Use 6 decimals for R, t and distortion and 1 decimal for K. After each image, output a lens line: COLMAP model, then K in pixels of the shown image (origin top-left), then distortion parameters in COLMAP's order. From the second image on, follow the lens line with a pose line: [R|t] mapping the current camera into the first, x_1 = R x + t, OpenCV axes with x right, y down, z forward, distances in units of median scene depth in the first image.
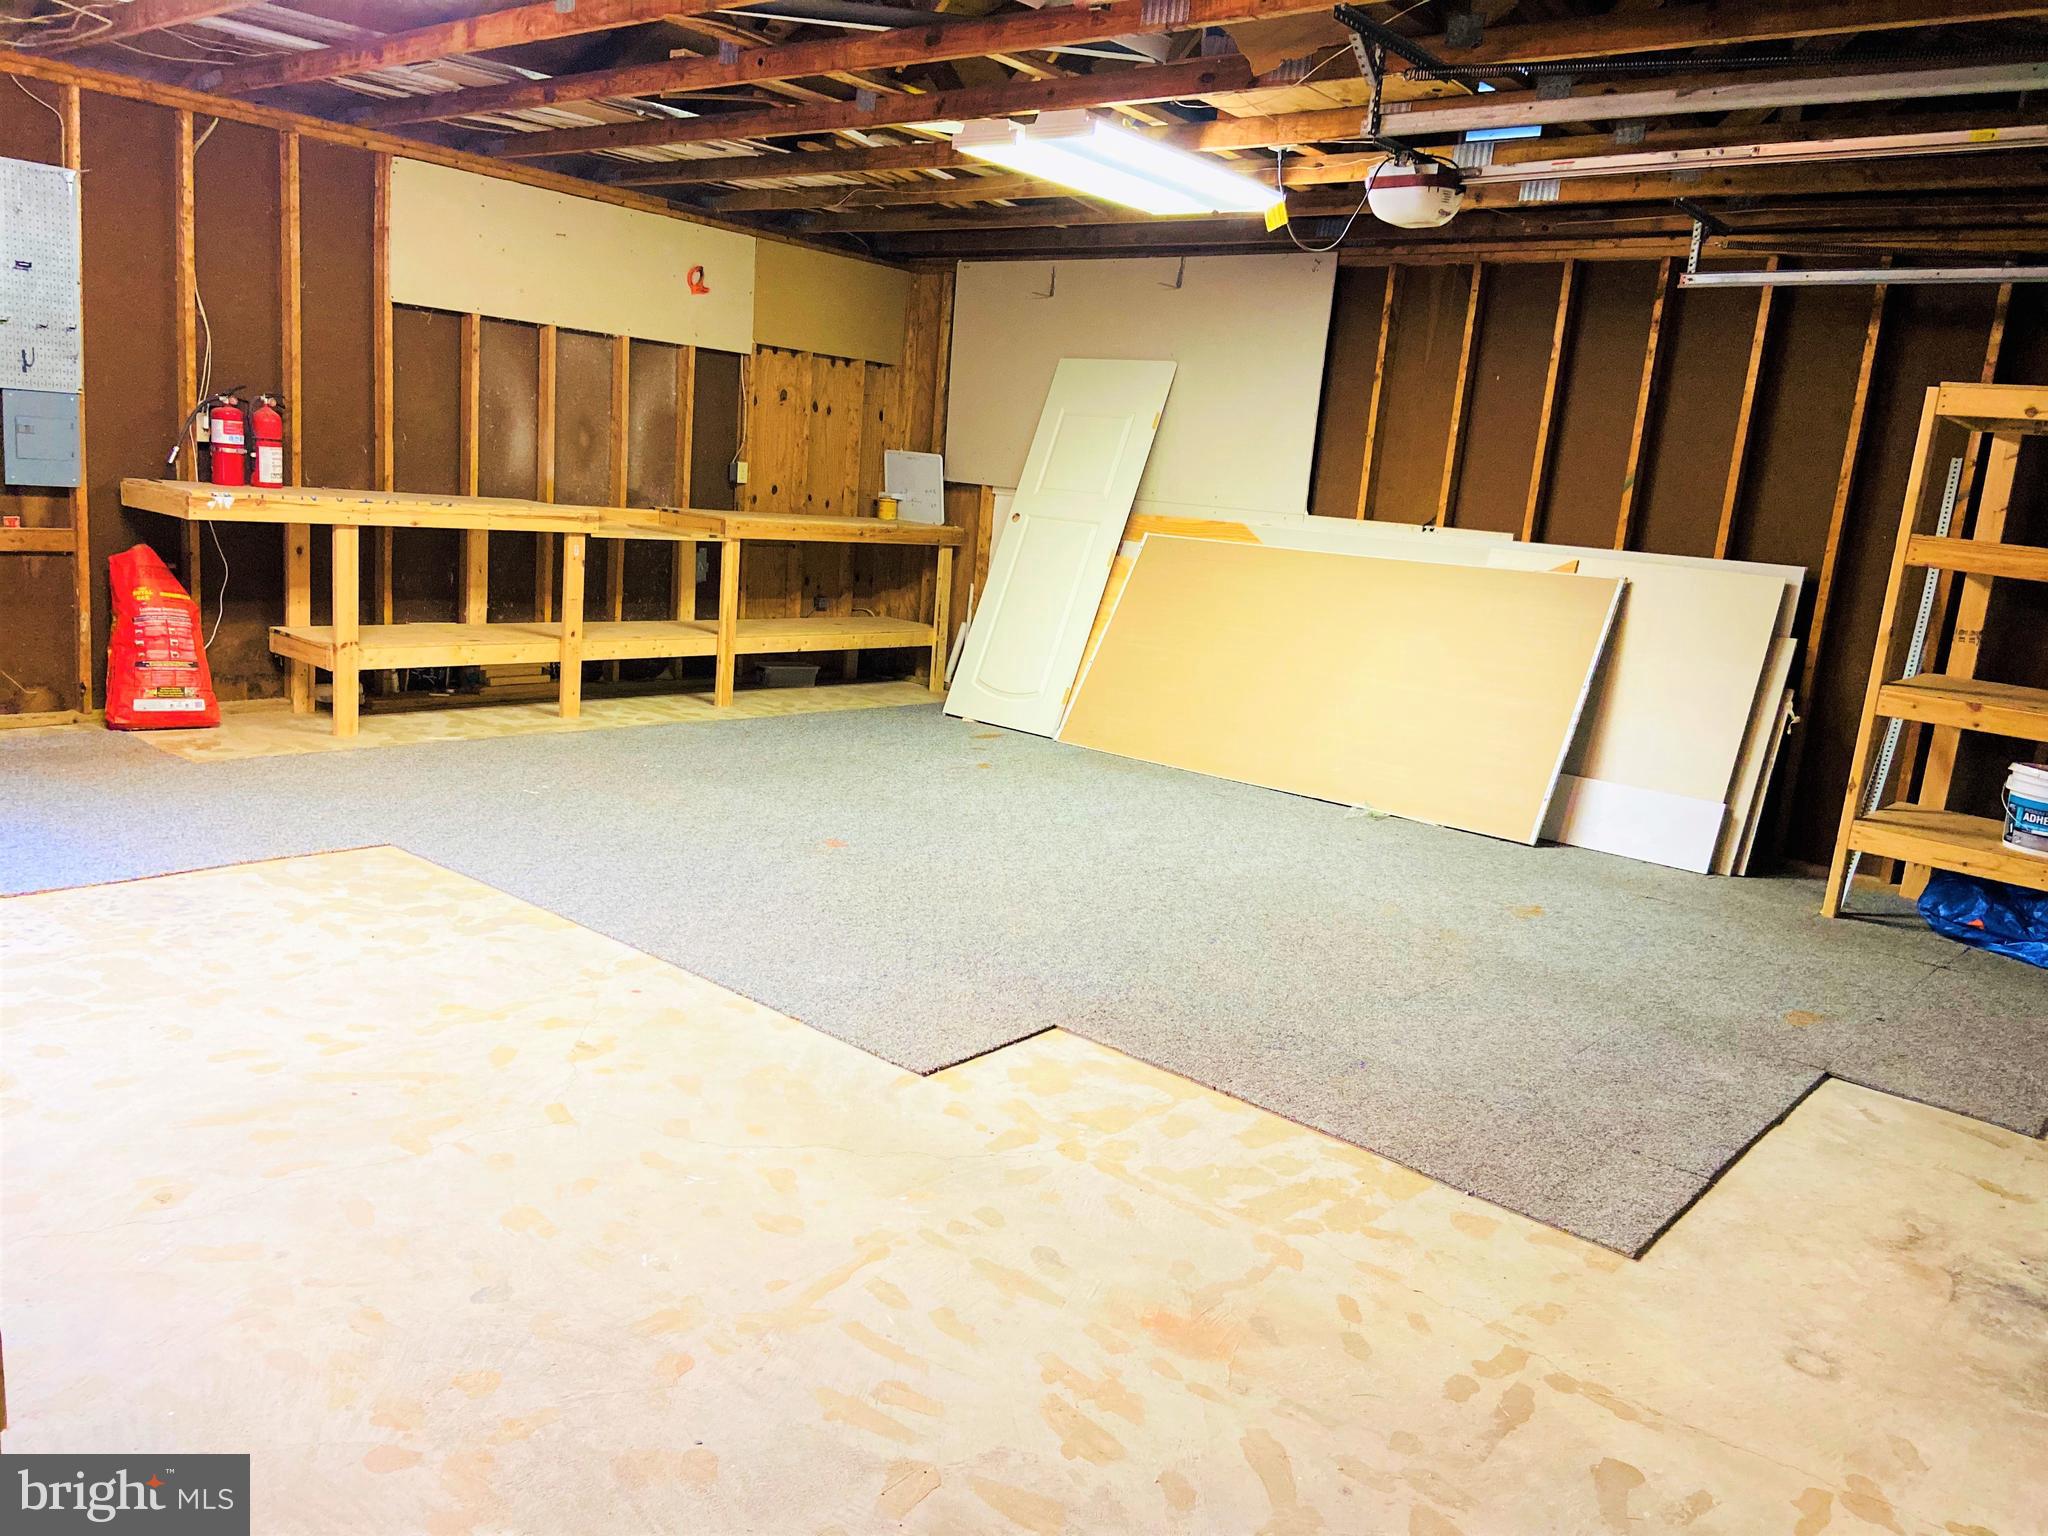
lens RADIAL K [[1538.6, 0, 1037.9], [0, 1538.6, 761.6], [0, 0, 1]] dist [0.116966, -0.140751]
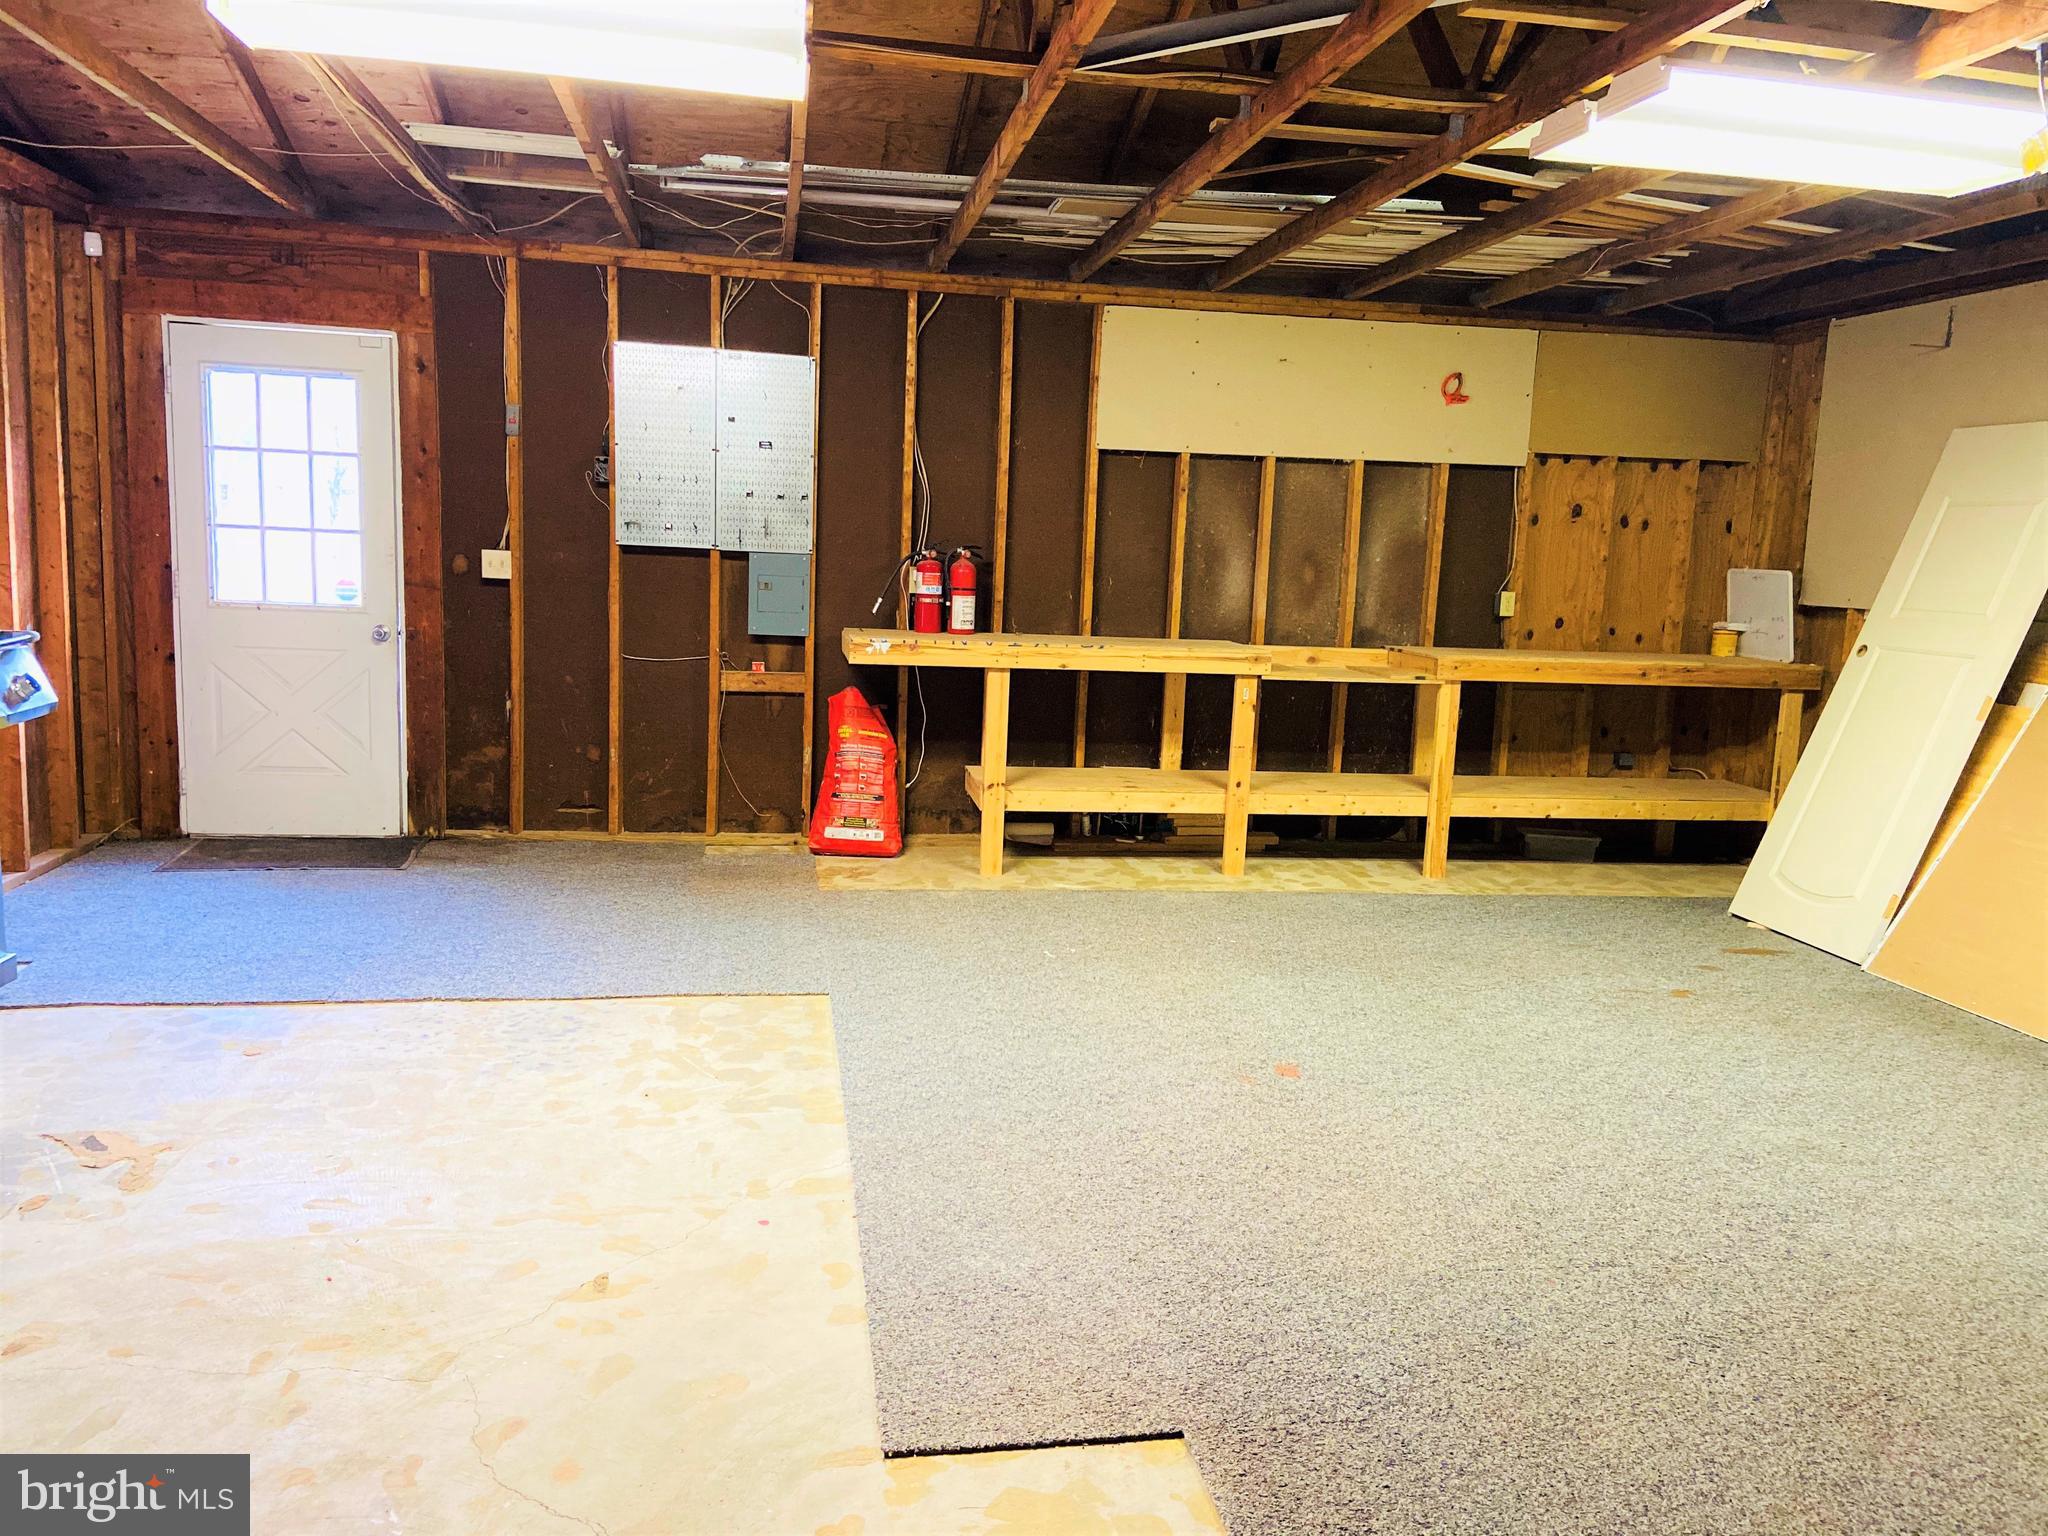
lens RADIAL K [[1538.6, 0, 1024.9], [0, 1538.6, 753.7], [0, 0, 1]] dist [0.116966, -0.140751]
pose [[0.759069, 0.032227, -0.650212, 0.218011], [-0.097401, 0.993154, -0.064483, -0.033453], [0.643683, 0.112279, 0.757011, 0.263677]]
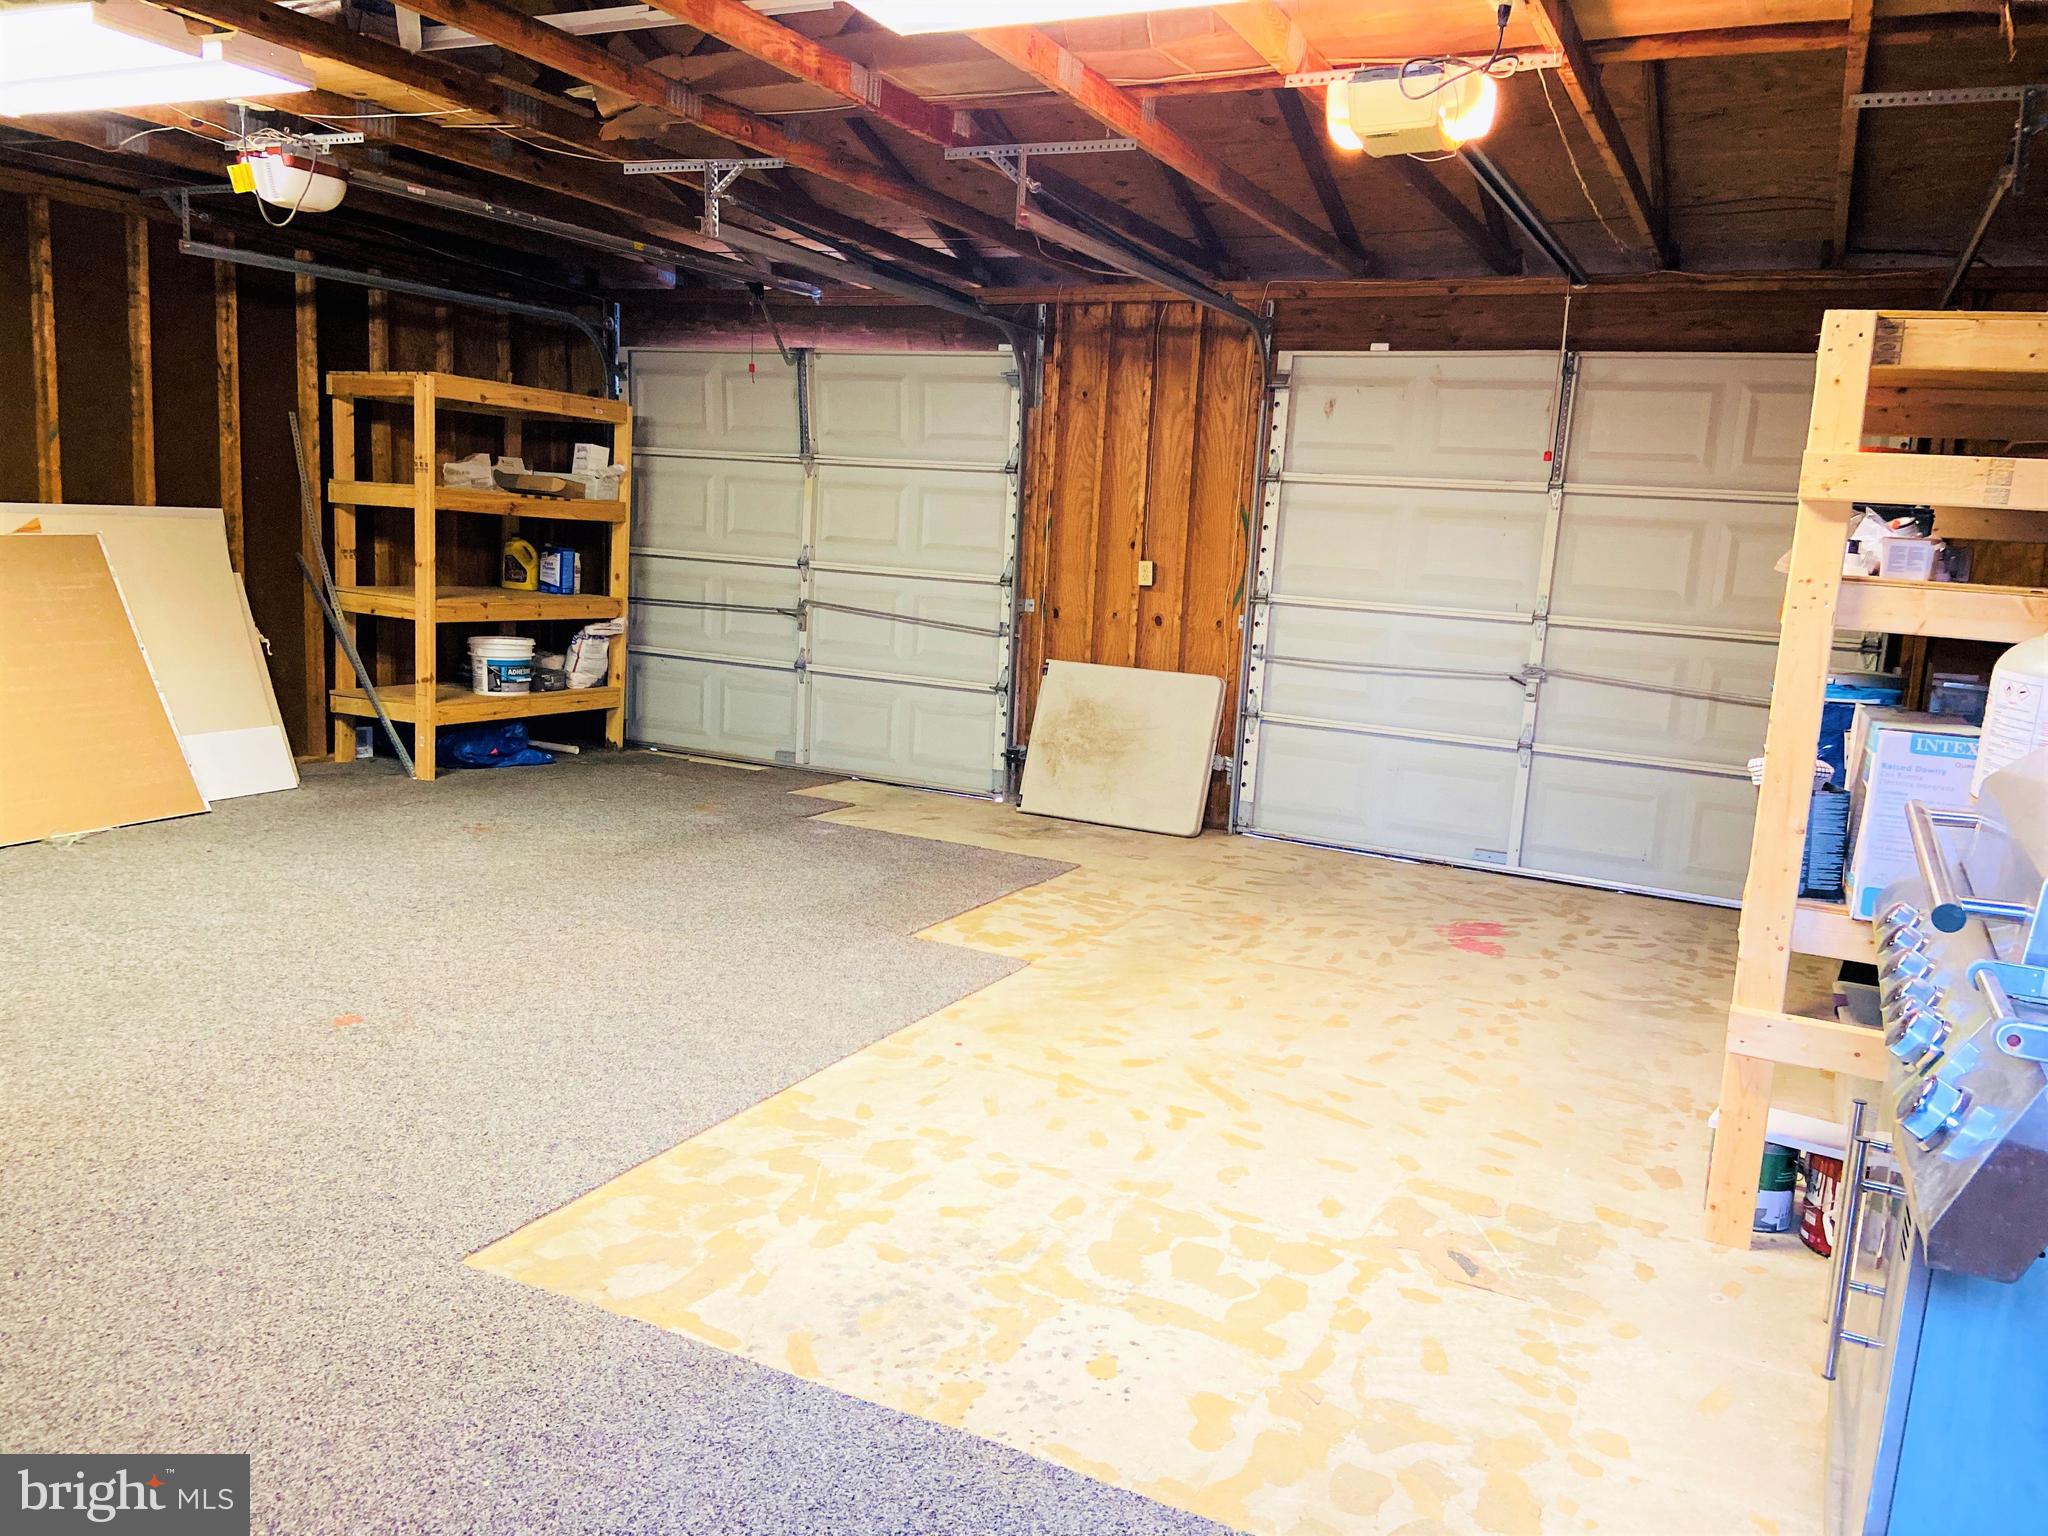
lens RADIAL K [[1538.6, 0, 1039.1], [0, 1538.6, 766.8], [0, 0, 1]] dist [0.116966, -0.140751]
pose [[-0.237660, -0.252418, 0.937978, -0.732294], [0.105000, 0.953311, 0.283149, -0.199040], [-0.965657, 0.165780, -0.200060, 0.670898]]
